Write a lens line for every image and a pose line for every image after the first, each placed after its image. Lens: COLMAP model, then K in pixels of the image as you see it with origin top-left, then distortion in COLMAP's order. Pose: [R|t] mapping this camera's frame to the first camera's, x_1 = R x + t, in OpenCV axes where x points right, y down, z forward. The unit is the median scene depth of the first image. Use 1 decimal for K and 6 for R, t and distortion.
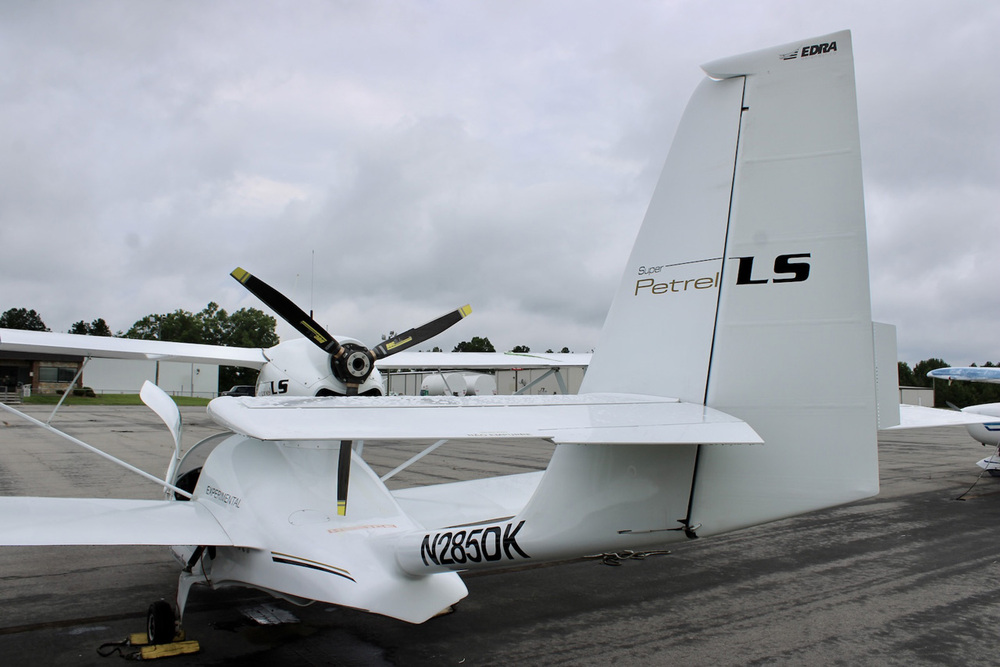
lens RADIAL K [[831.1, 0, 494.2], [0, 831.1, 342.6], [0, 0, 1]] dist [-0.127484, 0.070412]
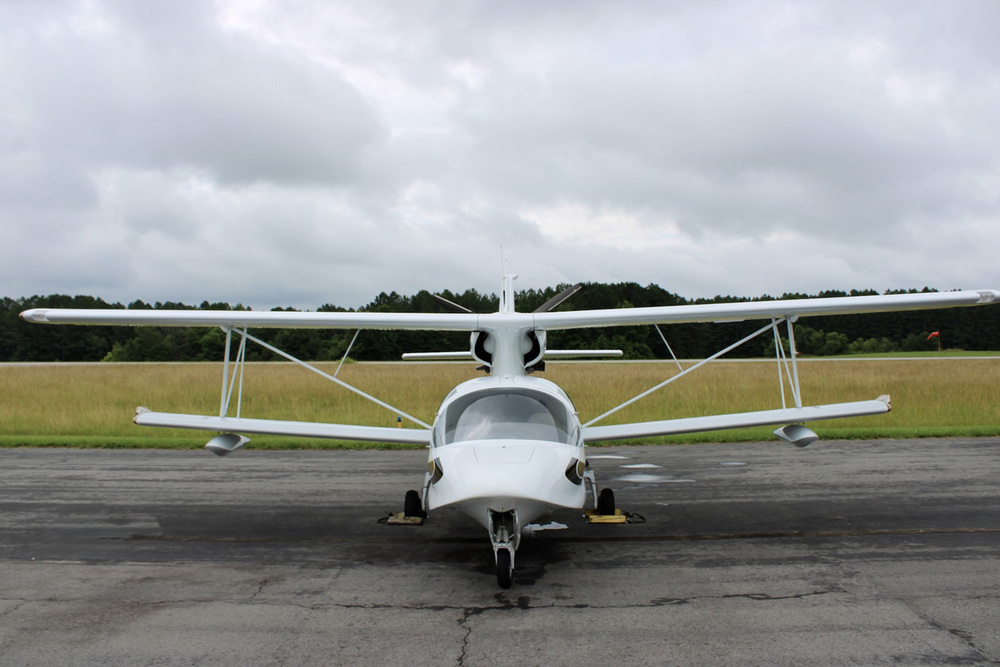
lens RADIAL K [[831.1, 0, 501.7], [0, 831.1, 333.2], [0, 0, 1]] dist [-0.127484, 0.070412]
pose [[-0.822266, 0.024019, 0.568596, -0.902791], [-0.022238, 0.996990, -0.074274, 0.119207], [-0.568668, -0.073718, -0.819257, 1.901020]]
